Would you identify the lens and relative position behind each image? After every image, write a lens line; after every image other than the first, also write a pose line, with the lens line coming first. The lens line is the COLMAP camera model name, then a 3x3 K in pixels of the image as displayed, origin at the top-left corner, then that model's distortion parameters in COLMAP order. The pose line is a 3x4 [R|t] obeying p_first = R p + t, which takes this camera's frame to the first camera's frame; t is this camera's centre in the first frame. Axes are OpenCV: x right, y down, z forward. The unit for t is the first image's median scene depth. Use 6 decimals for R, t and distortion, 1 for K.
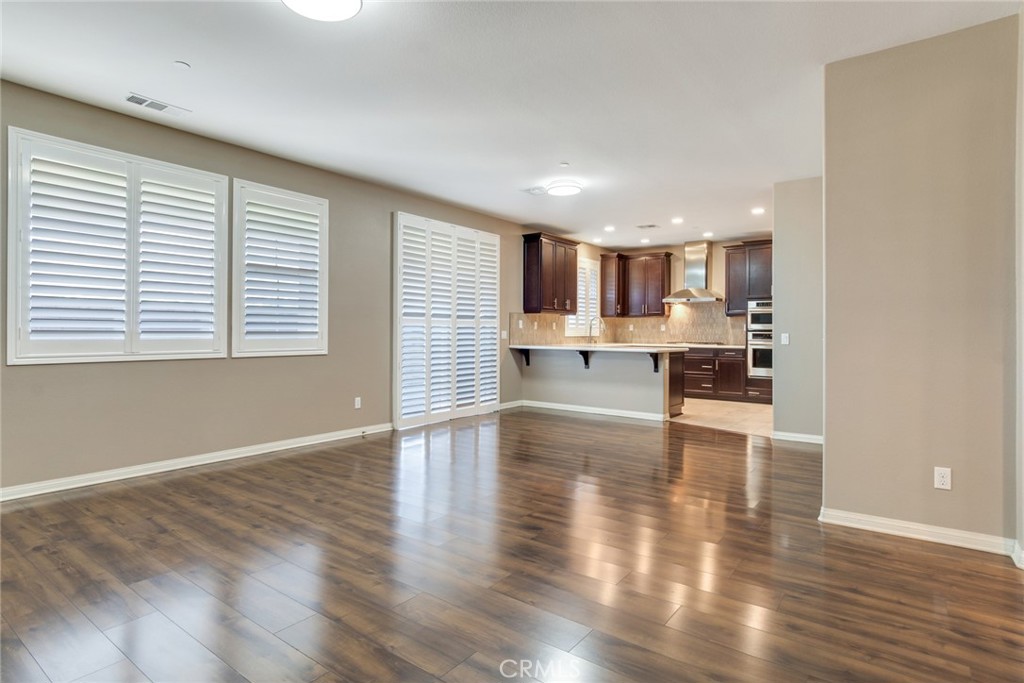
lens RADIAL K [[546.7, 0, 499.4], [0, 546.7, 322.5], [0, 0, 1]] dist [0.011471, -0.006455]
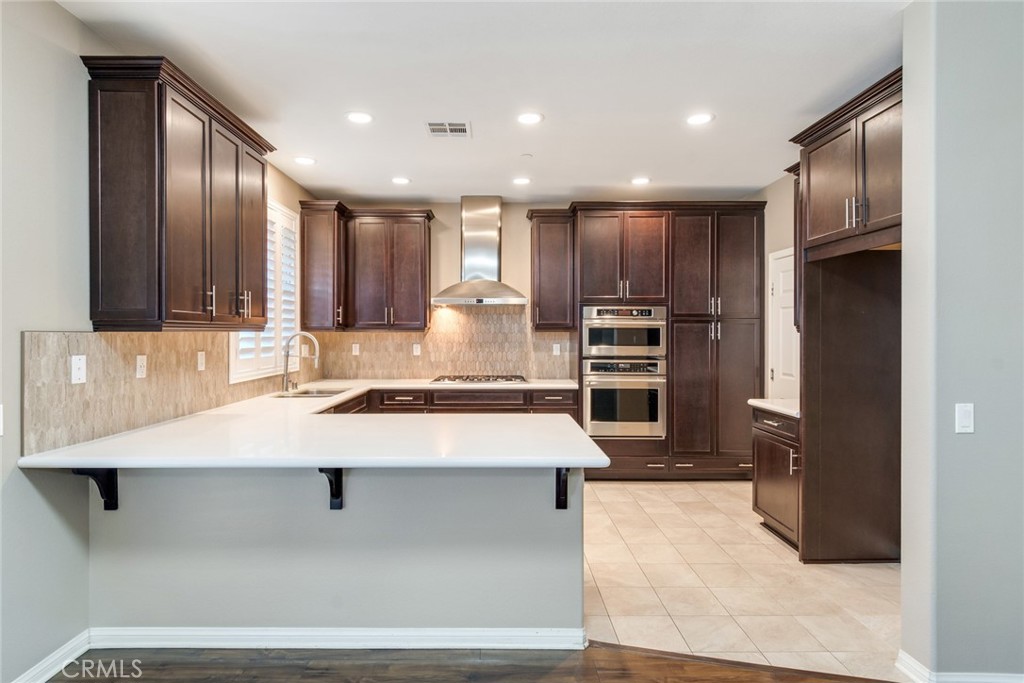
lens RADIAL K [[546.7, 0, 502.8], [0, 546.7, 333.8], [0, 0, 1]] dist [0.011471, -0.006455]
pose [[0.792586, -0.007607, 0.609713, 0.043027], [-0.005270, 0.999799, 0.019325, -0.024133], [-0.609738, -0.018530, 0.792387, 0.690720]]
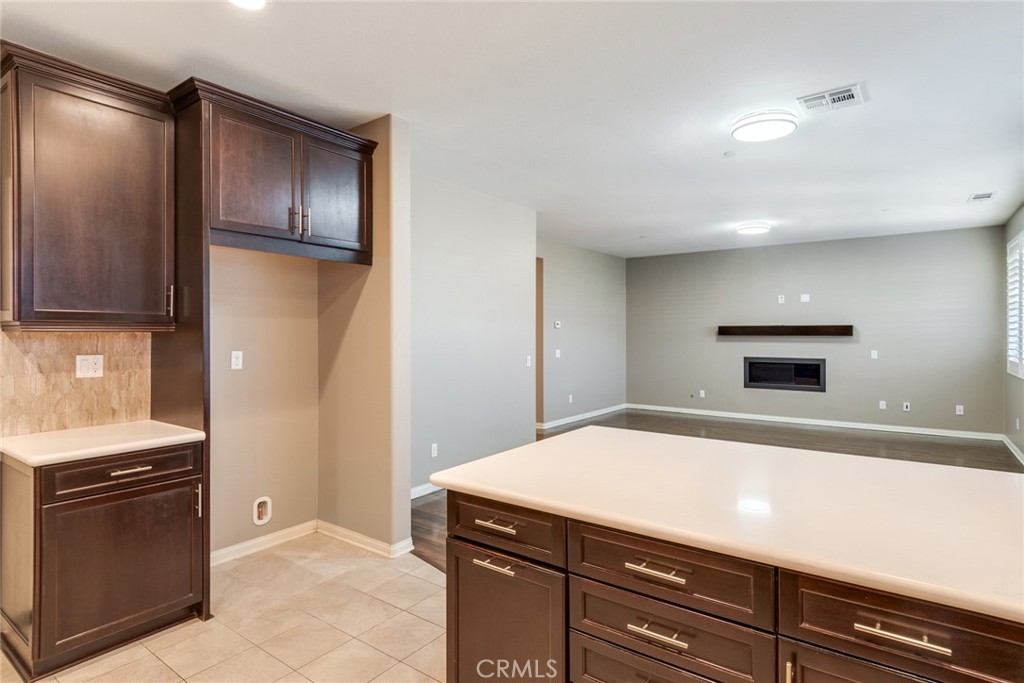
lens RADIAL K [[546.7, 0, 494.8], [0, 546.7, 334.5], [0, 0, 1]] dist [0.011471, -0.006455]
pose [[-0.999979, -0.005546, 0.003368, 0.315356], [-0.005586, 0.999913, -0.011967, -0.012801], [-0.003301, -0.011985, -0.999923, 1.240662]]
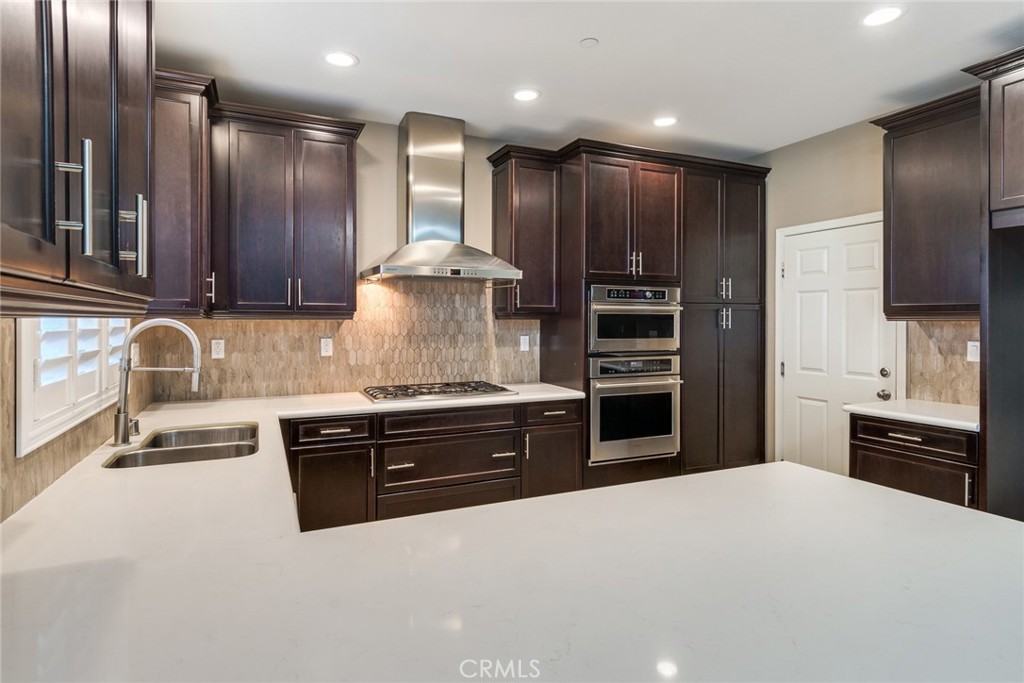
lens RADIAL K [[546.7, 0, 502.8], [0, 546.7, 319.8], [0, 0, 1]] dist [0.011471, -0.006455]
pose [[0.482149, -0.005032, 0.876075, 0.064571], [-0.012530, 0.999842, 0.012638, -0.018879], [-0.876000, -0.017071, 0.482010, 0.992031]]
